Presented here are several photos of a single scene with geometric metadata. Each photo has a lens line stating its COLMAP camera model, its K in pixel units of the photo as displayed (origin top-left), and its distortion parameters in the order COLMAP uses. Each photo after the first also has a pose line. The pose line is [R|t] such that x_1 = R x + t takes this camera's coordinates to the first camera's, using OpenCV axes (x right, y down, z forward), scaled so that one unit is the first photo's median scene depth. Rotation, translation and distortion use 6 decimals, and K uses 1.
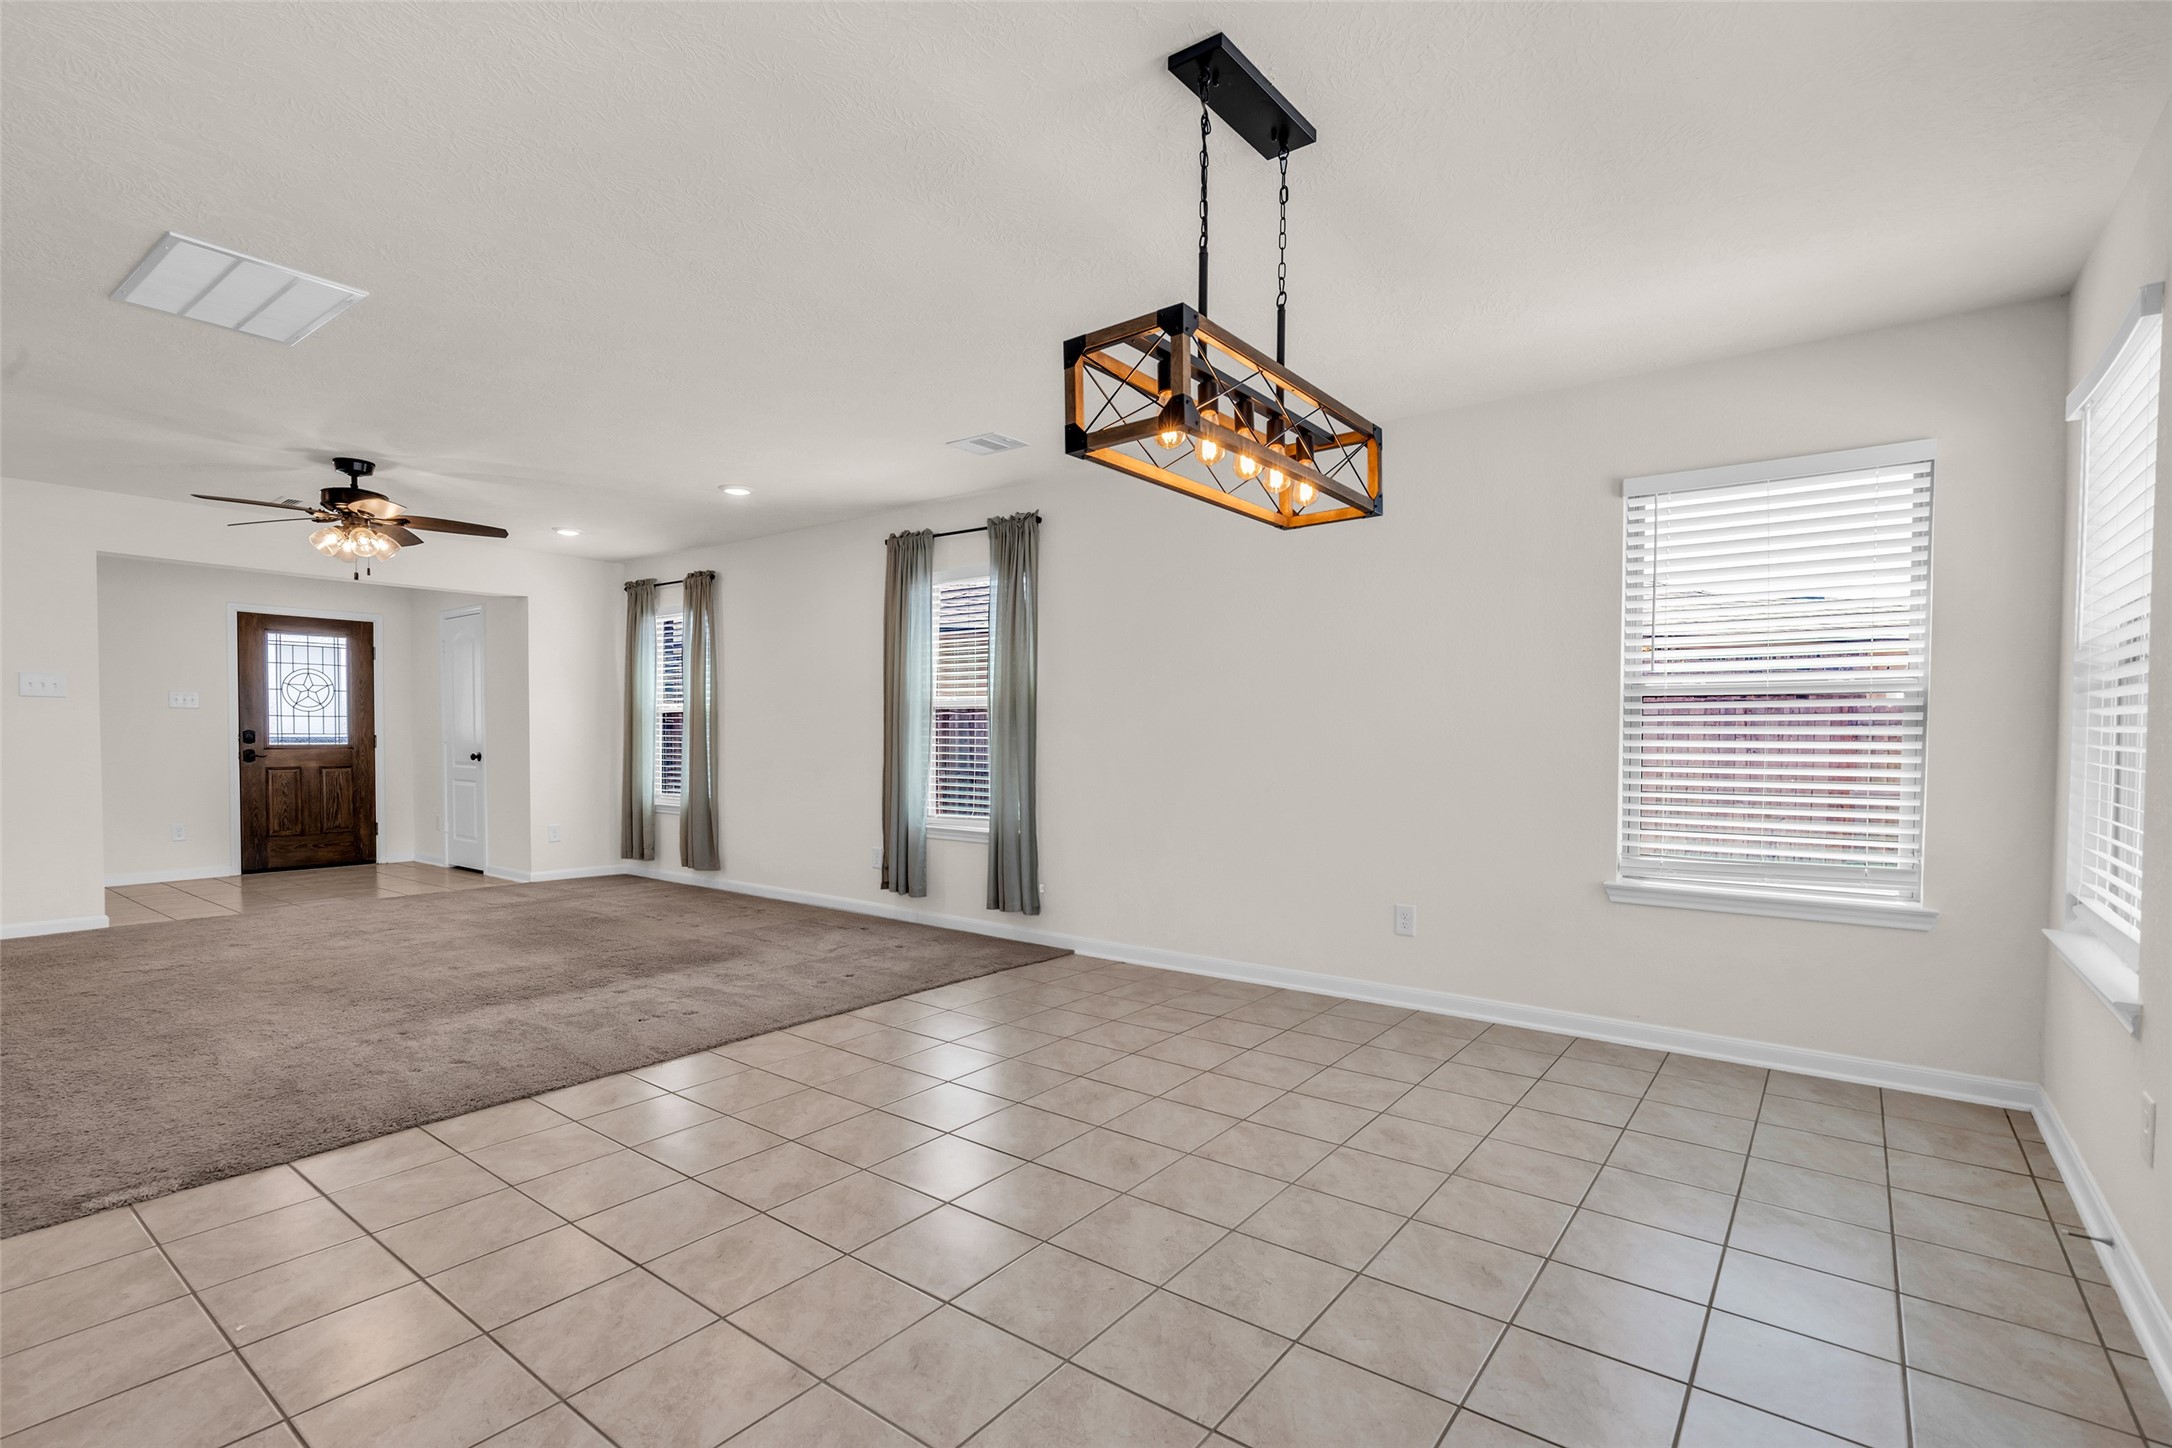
lens RADIAL K [[1013.5, 0, 1091.2], [0, 1013.5, 765.3], [0, 0, 1]] dist [-0.012310, -0.000322]
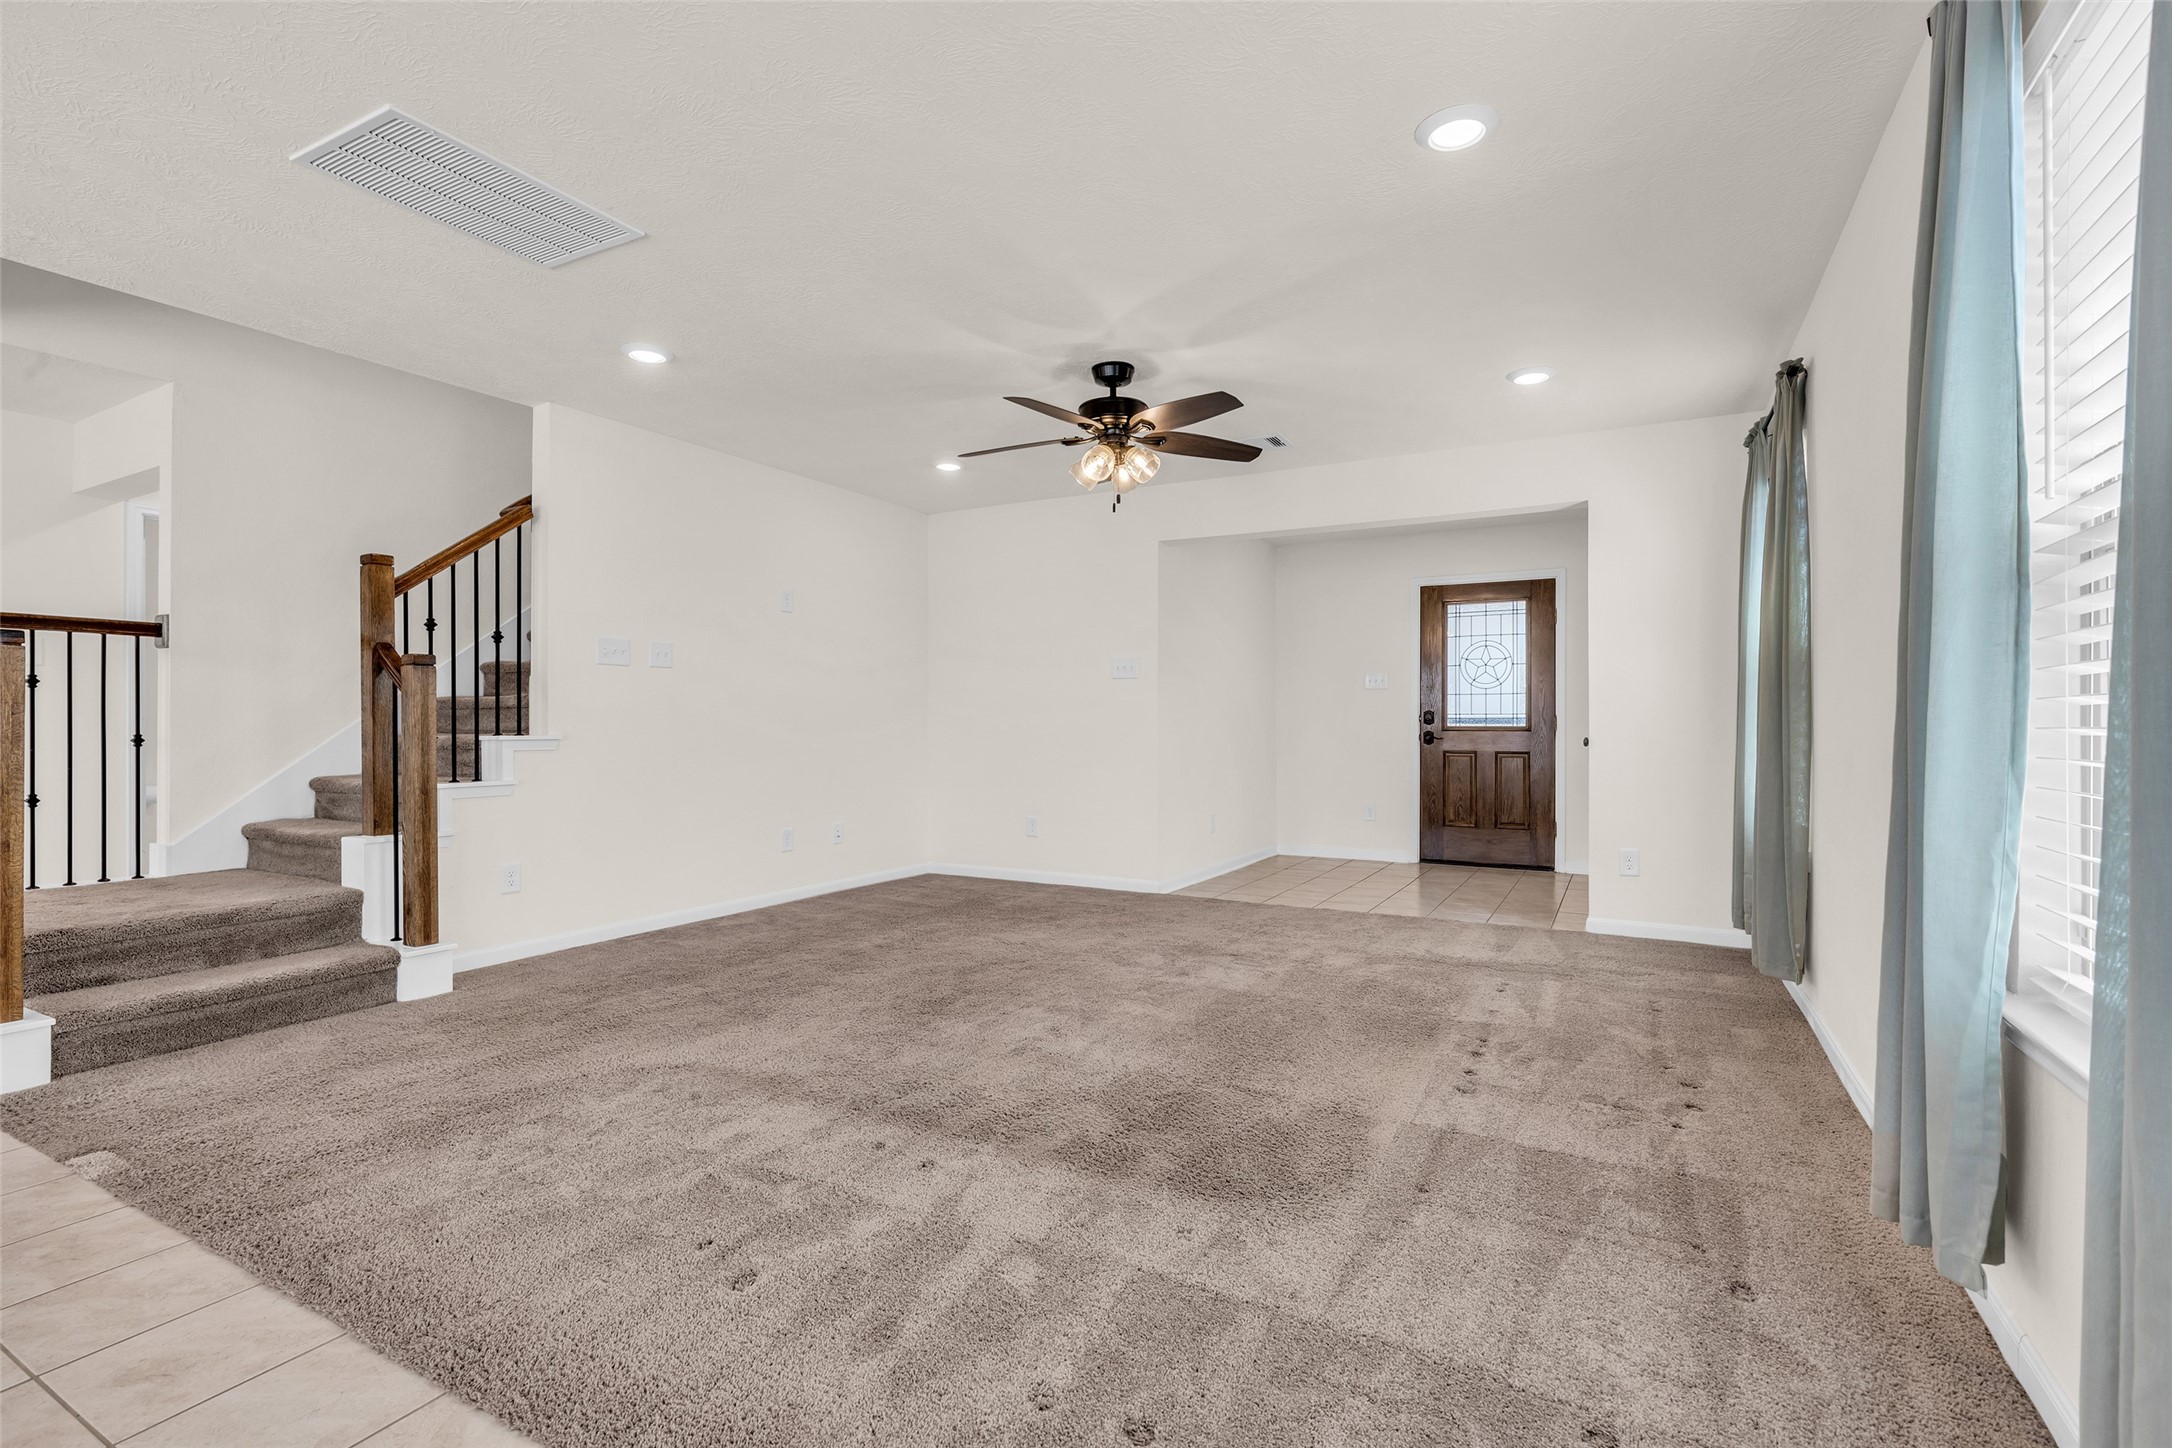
lens RADIAL K [[1001.0, 0, 1076.0], [0, 1001.0, 721.2], [0, 0, 1]] dist [-0.018672, 0.005818]
pose [[0.144778, -0.007719, -0.989434, 0.094676], [-0.030282, 0.999467, -0.012228, -0.009410], [0.989001, 0.031733, 0.144467, 1.416879]]
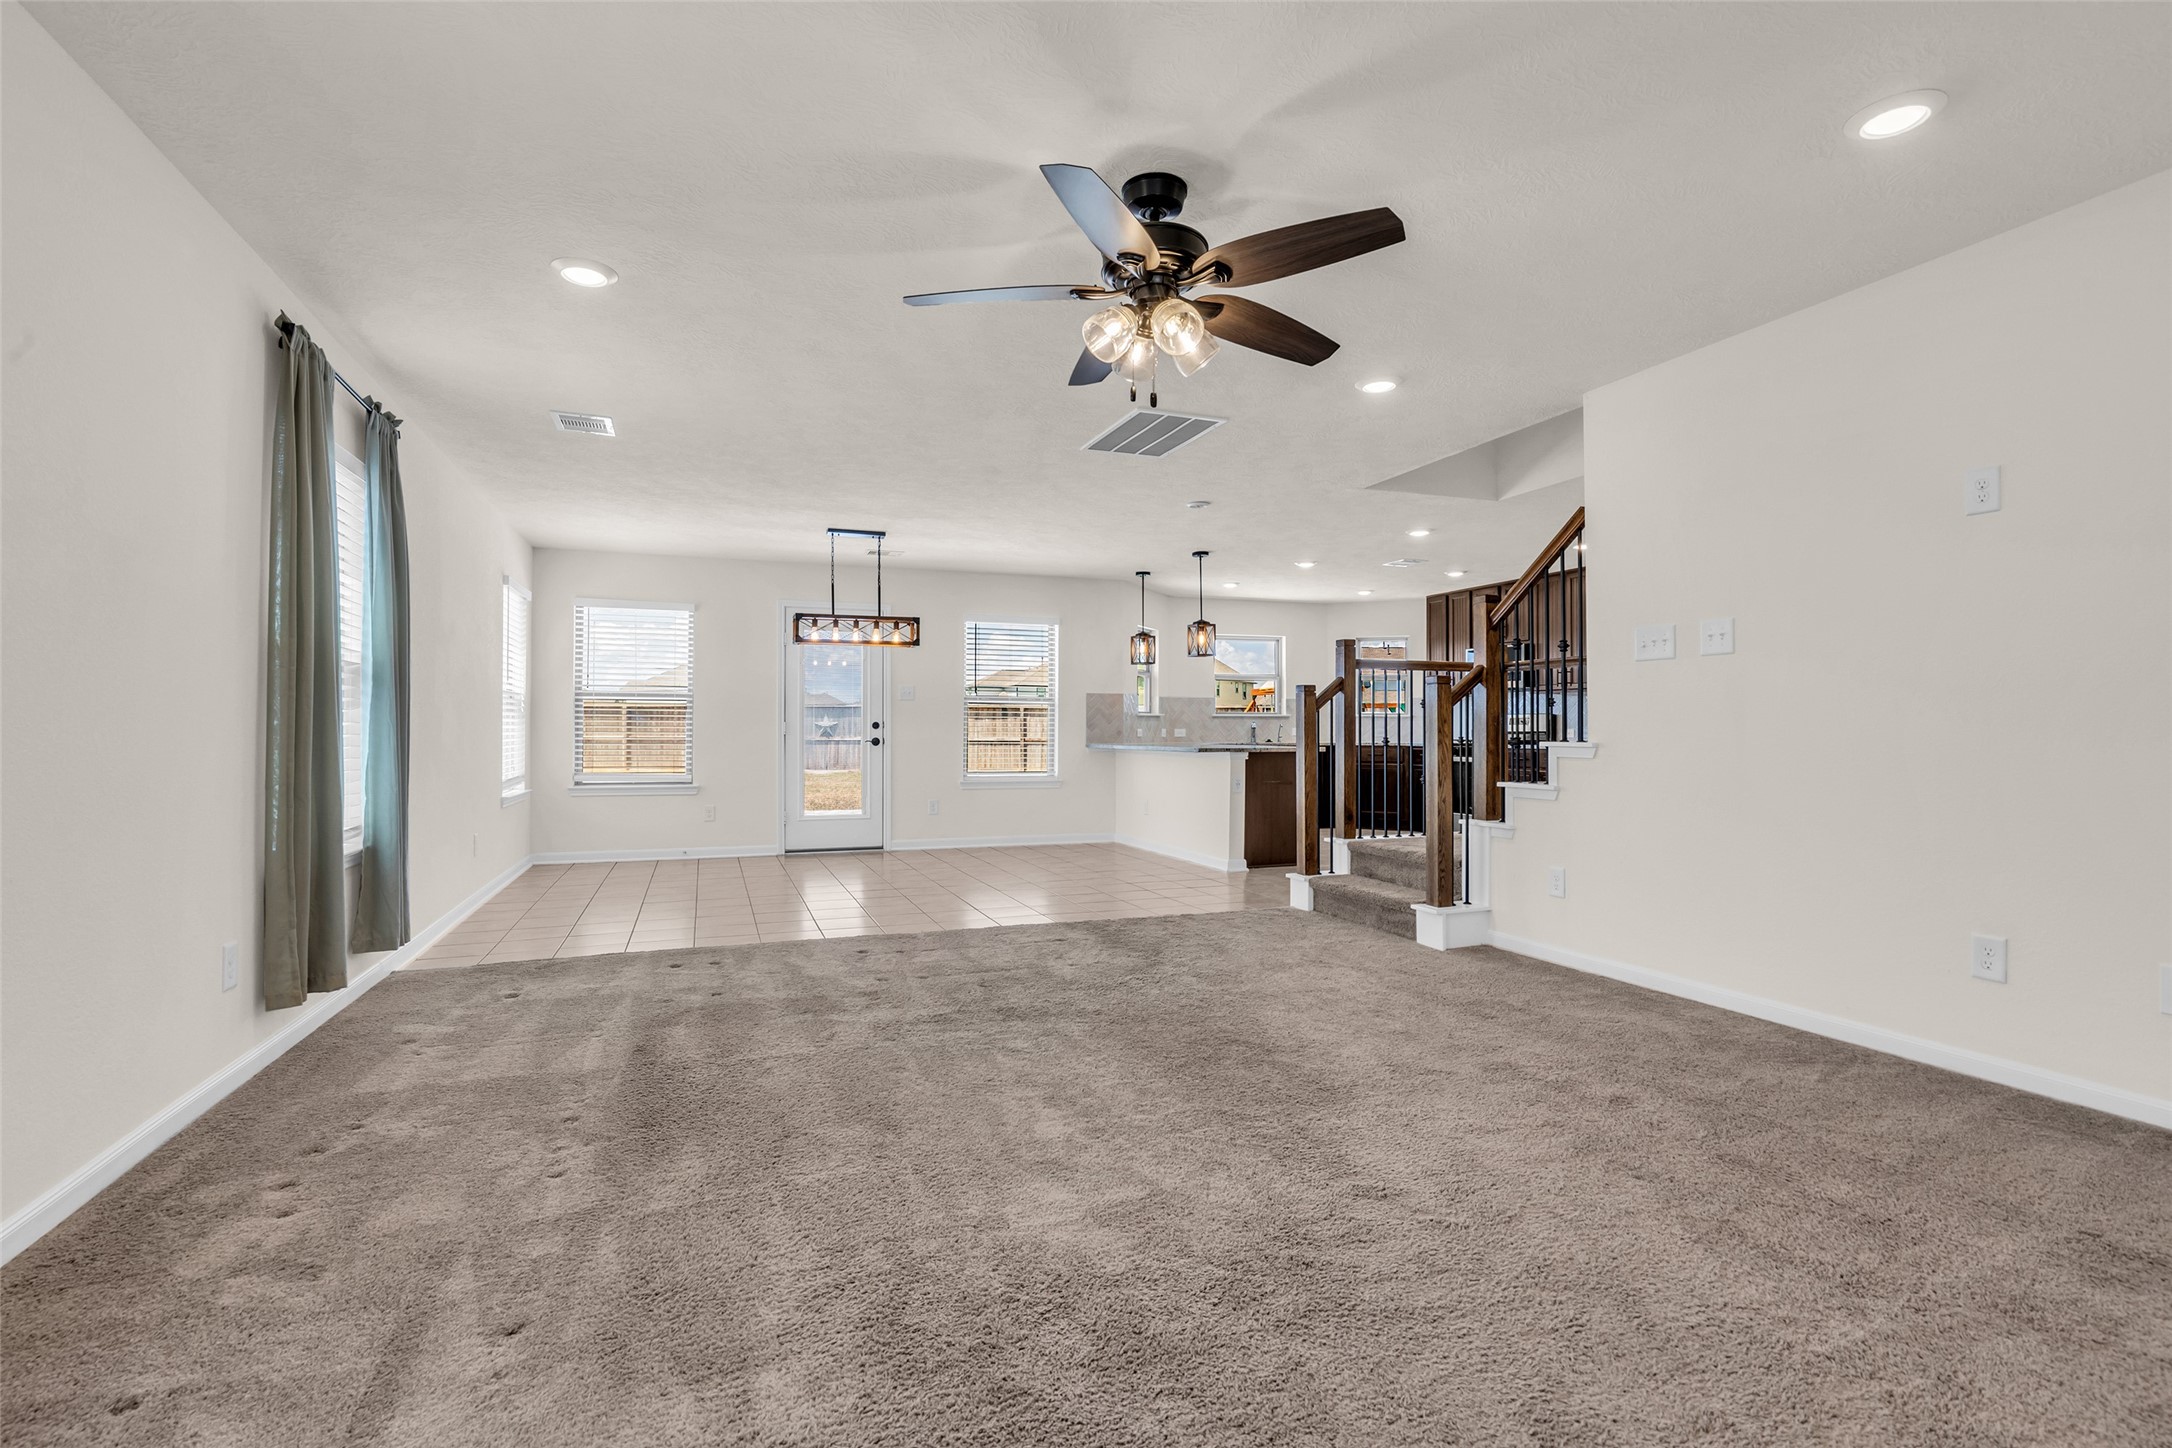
lens RADIAL K [[1013.5, 0, 1094.2], [0, 1013.5, 719.0], [0, 0, 1]] dist [-0.012310, -0.000322]
pose [[-0.850907, 0.002367, 0.525311, -1.623073], [0.013511, 0.999758, 0.017382, -0.049413], [-0.525142, 0.021888, -0.850733, 2.428921]]
